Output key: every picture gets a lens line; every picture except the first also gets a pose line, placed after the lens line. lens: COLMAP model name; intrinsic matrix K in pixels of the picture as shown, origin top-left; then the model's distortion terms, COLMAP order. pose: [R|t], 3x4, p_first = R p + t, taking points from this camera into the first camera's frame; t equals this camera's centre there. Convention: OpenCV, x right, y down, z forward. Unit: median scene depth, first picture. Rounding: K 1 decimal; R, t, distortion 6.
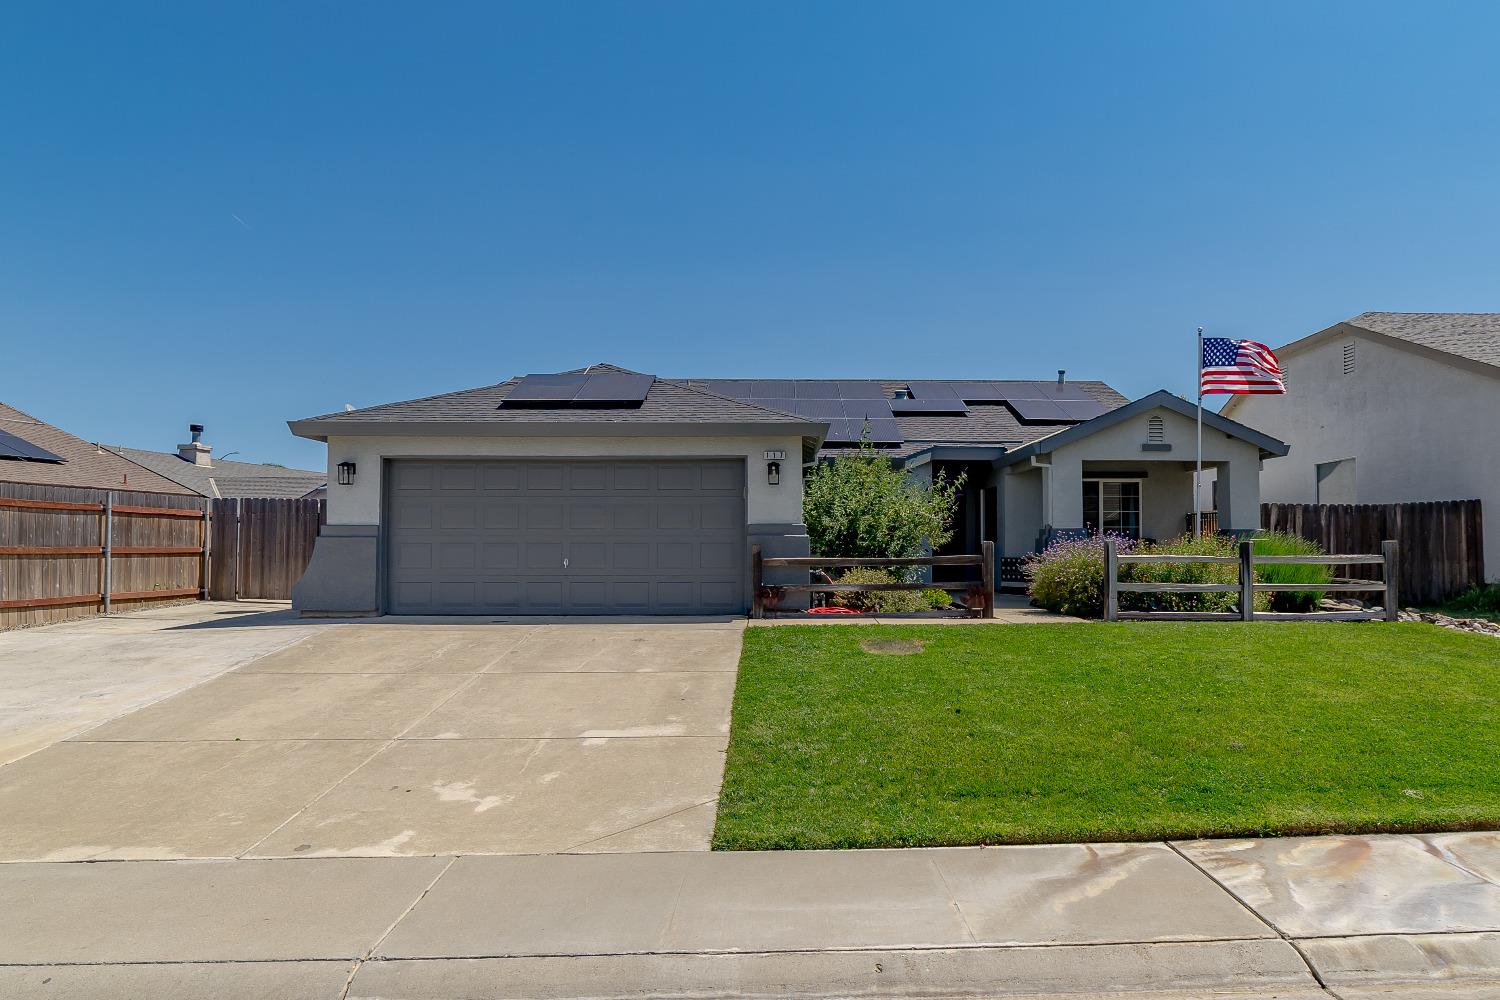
lens RADIAL K [[926.9, 0, 804.2], [0, 926.9, 523.4], [0, 0, 1]] dist [-0.018764, -0.000299]
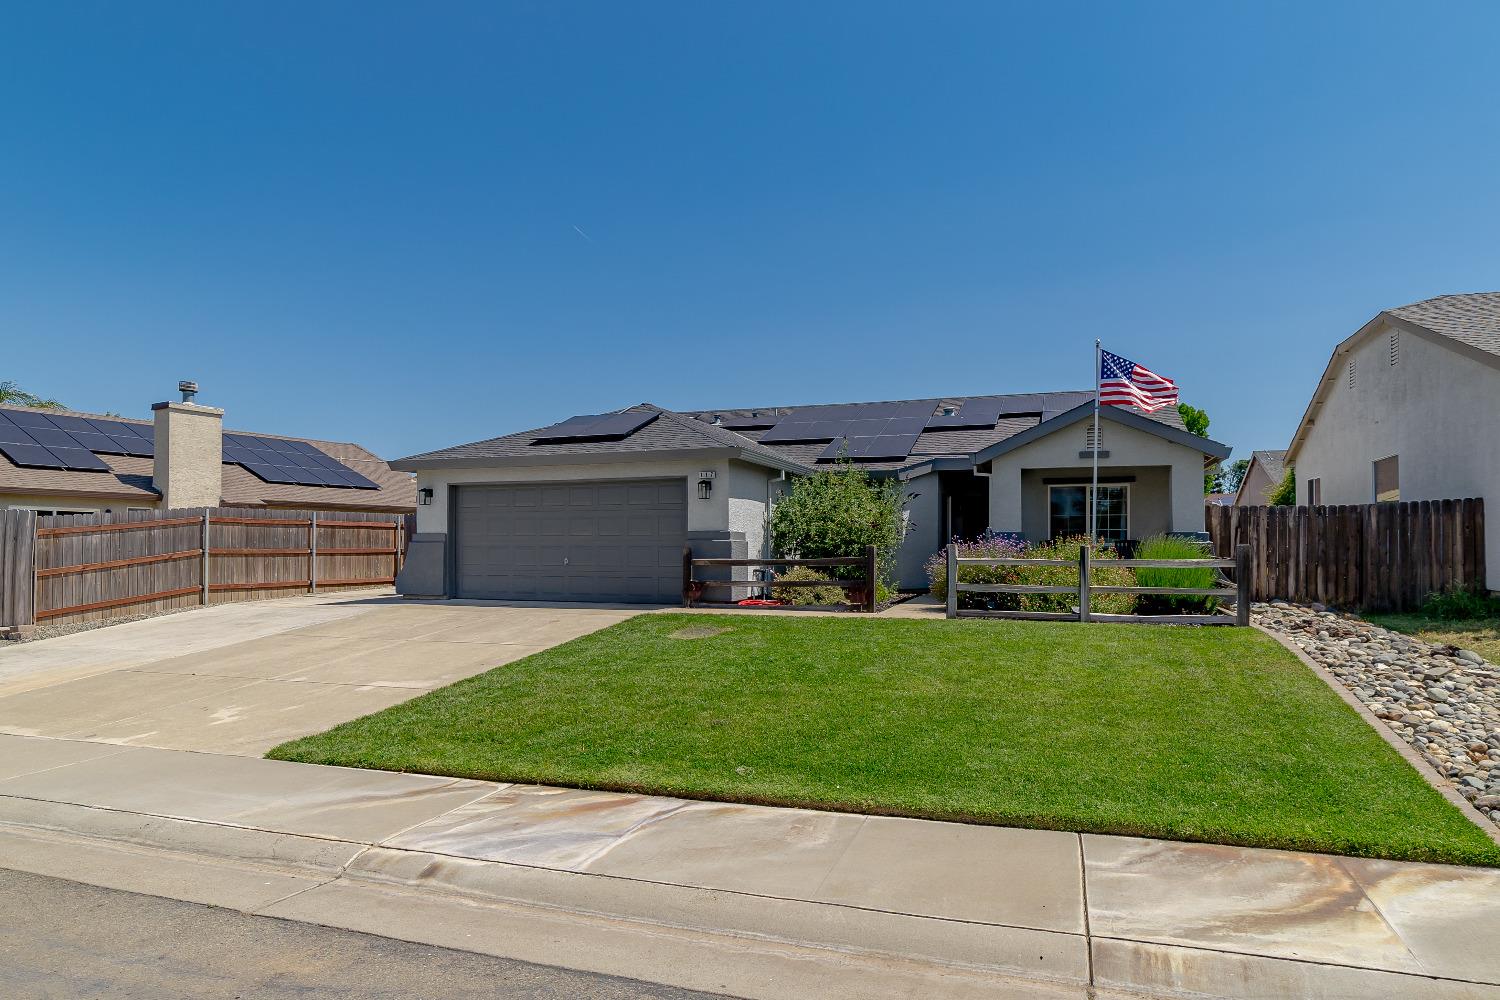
lens RADIAL K [[814.9, 0, 806.1], [0, 814.9, 541.9], [0, 0, 1]] dist [-0.019580, 0.000271]
pose [[0.944567, -0.001654, -0.328316, 0.404713], [0.008950, 0.999745, 0.020712, -0.005510], [0.328198, -0.022502, 0.944341, 0.021925]]
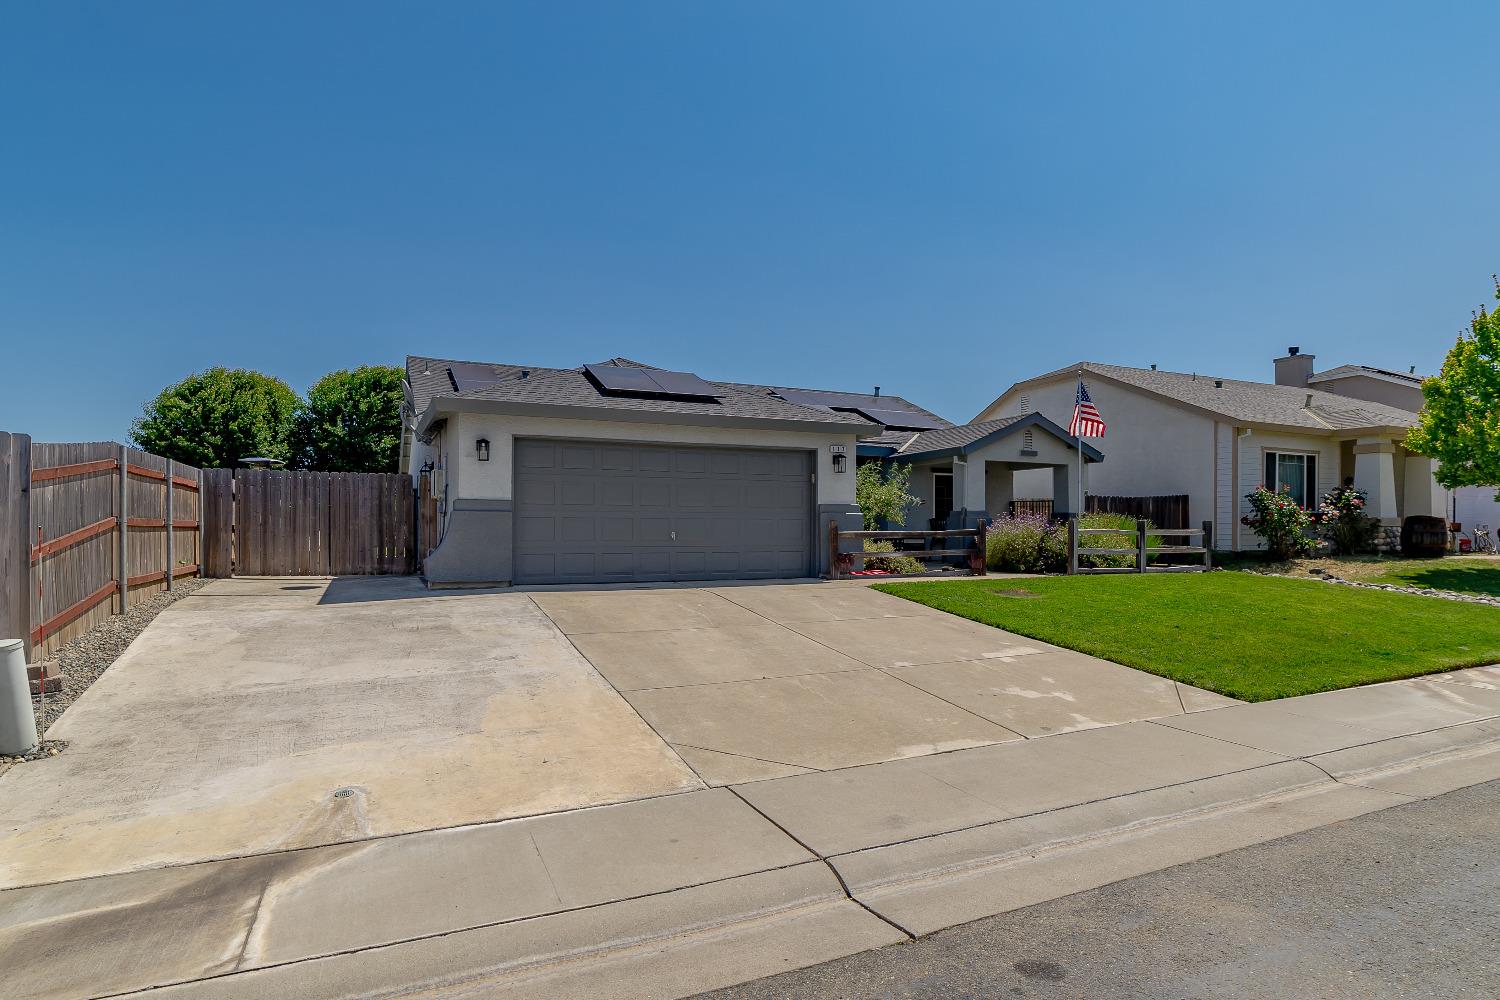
lens RADIAL K [[833.4, 0, 781.6], [0, 833.4, 529.2], [0, 0, 1]] dist [0.000080, -0.000008]
pose [[0.912987, 0.001344, 0.407987, -0.509369], [-0.012724, 0.999602, 0.025180, 0.006564], [-0.407791, -0.028181, 0.912640, 0.001287]]
